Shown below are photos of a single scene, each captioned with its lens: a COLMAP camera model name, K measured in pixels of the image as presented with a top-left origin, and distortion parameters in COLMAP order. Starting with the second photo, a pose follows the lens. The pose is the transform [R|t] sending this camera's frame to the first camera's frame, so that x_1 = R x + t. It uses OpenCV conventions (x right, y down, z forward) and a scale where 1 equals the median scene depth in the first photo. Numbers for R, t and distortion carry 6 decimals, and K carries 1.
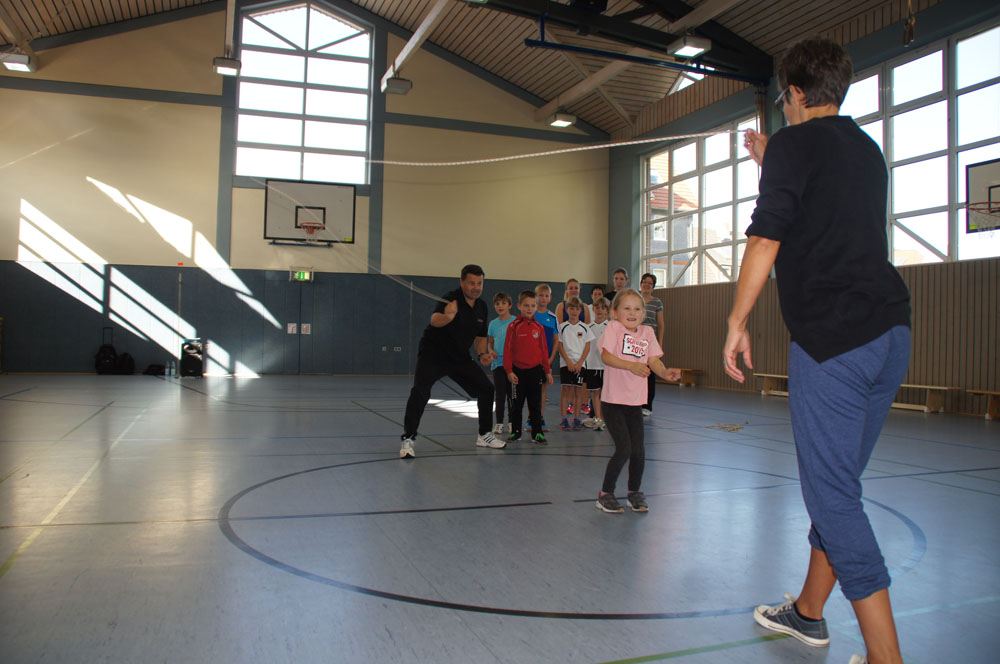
lens RADIAL K [[784.6, 0, 487.9], [0, 784.6, 338.0], [0, 0, 1]] dist [-0.170428, 0.122090]
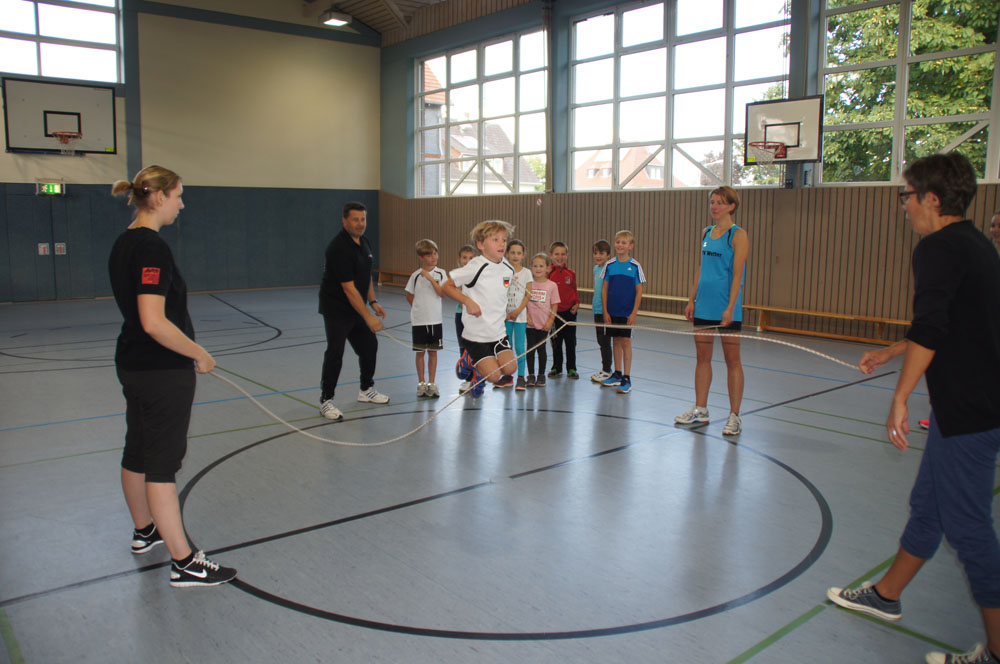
lens RADIAL K [[790.6, 0, 488.0], [0, 790.6, 338.6], [0, 0, 1]] dist [-0.177025, 0.137371]
pose [[0.941208, -0.061231, 0.332231, -0.067838], [0.011047, 0.988490, 0.150884, -0.035955], [-0.337646, -0.138343, 0.931051, 0.011630]]
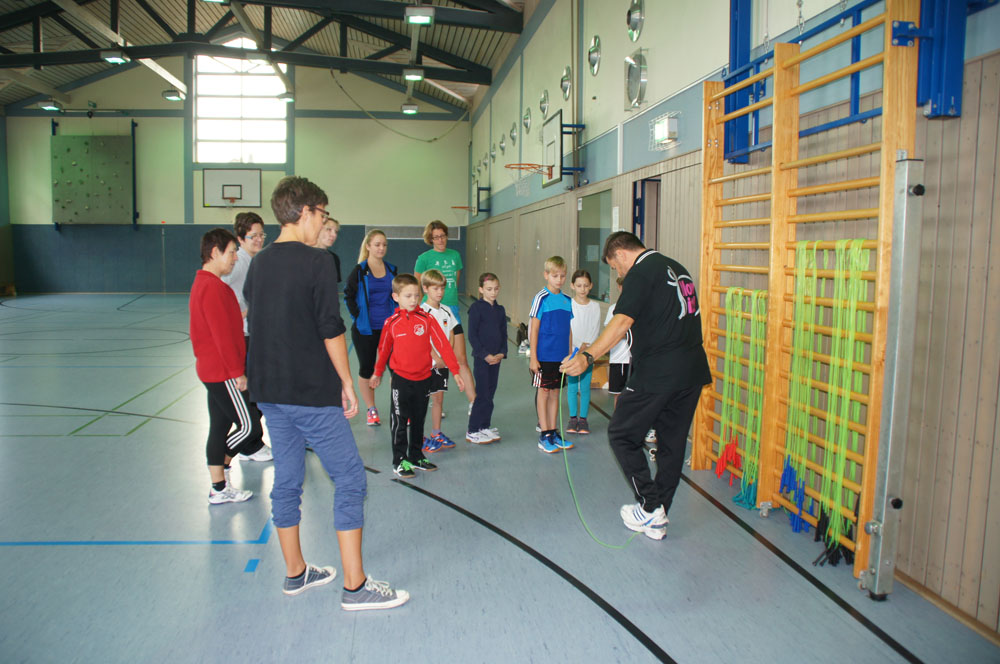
lens RADIAL K [[790.6, 0, 488.0], [0, 790.6, 338.6], [0, 0, 1]] dist [-0.177025, 0.137371]
pose [[0.971879, 0.018209, -0.234776, 0.588603], [0.006355, 0.994615, 0.103447, -0.018609], [0.235395, -0.102030, 0.966529, -0.361574]]
